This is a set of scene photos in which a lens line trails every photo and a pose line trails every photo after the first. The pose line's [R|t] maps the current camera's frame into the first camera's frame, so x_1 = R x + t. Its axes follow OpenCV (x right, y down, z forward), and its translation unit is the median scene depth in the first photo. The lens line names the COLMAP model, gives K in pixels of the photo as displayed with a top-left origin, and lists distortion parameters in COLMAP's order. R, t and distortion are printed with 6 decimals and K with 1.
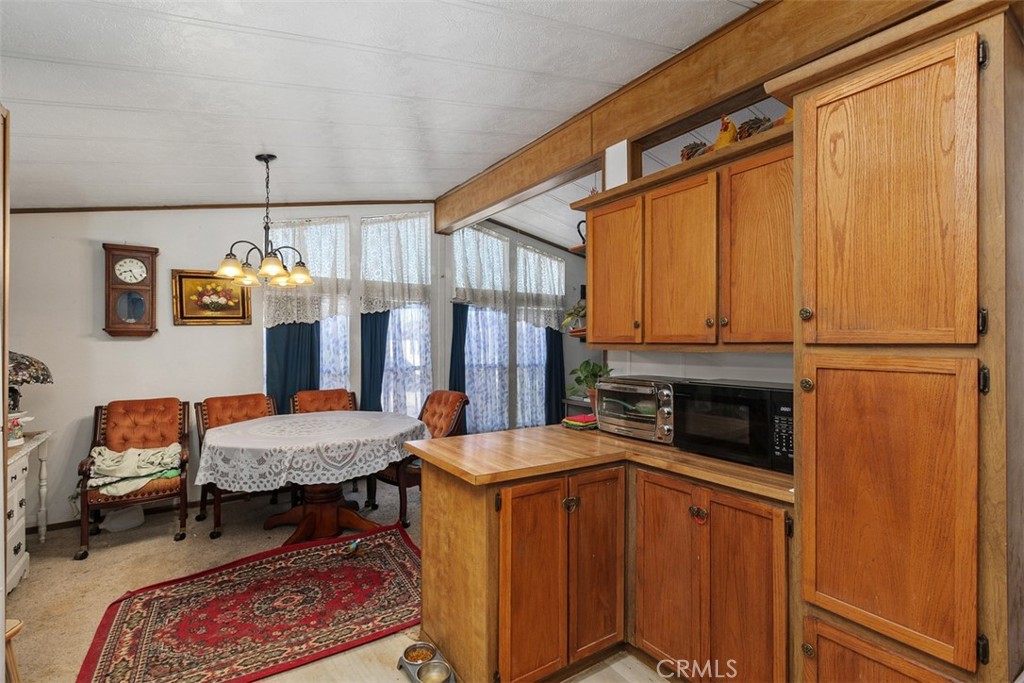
lens RADIAL K [[469.9, 0, 505.7], [0, 469.9, 338.1], [0, 0, 1]] dist [-0.000087, -0.000232]
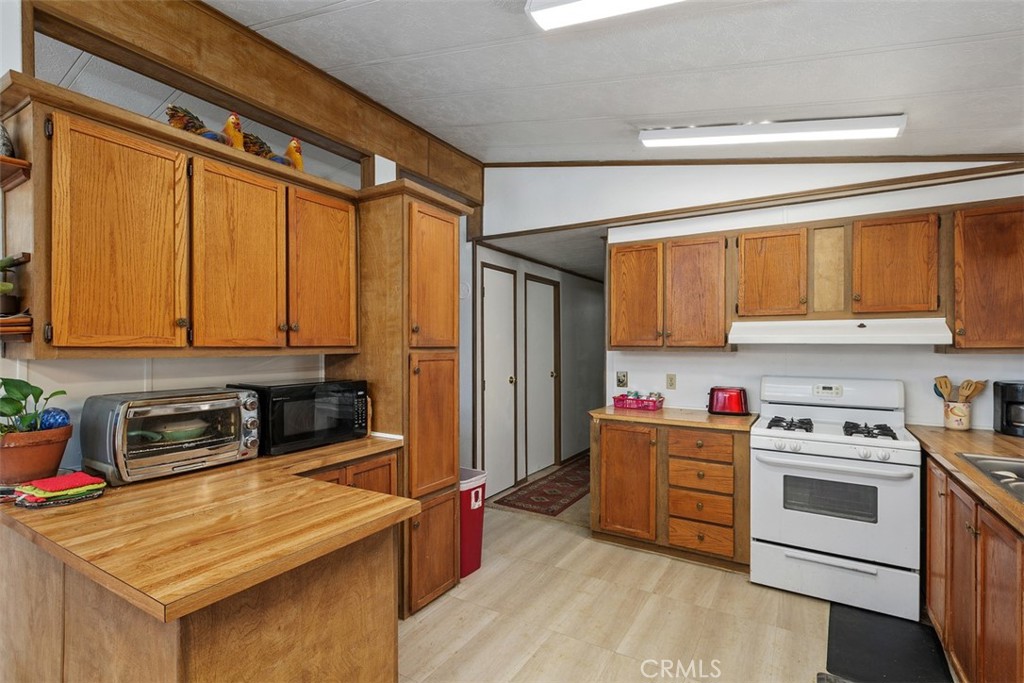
lens RADIAL K [[474.0, 0, 514.1], [0, 474.0, 345.4], [0, 0, 1]] dist [0.000178, -0.000251]
pose [[-0.423236, -0.001954, 0.906018, -0.374034], [-0.010127, 0.999945, -0.002574, 0.002604], [-0.905963, -0.010264, -0.423232, 0.493174]]
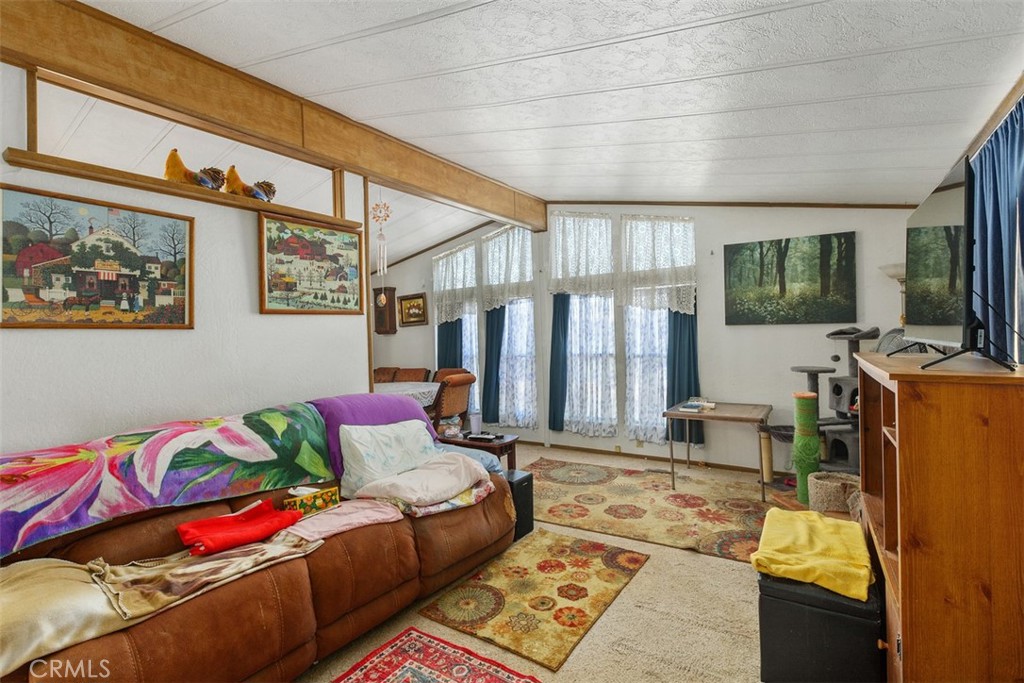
lens RADIAL K [[480.9, 0, 512.8], [0, 480.9, 334.9], [0, 0, 1]] dist [0.000533, 0.000018]
pose [[0.384945, -0.011549, -0.922867, 1.130764], [0.039081, 0.999229, 0.003797, 0.011857], [0.922112, -0.037528, 0.385099, 0.664210]]
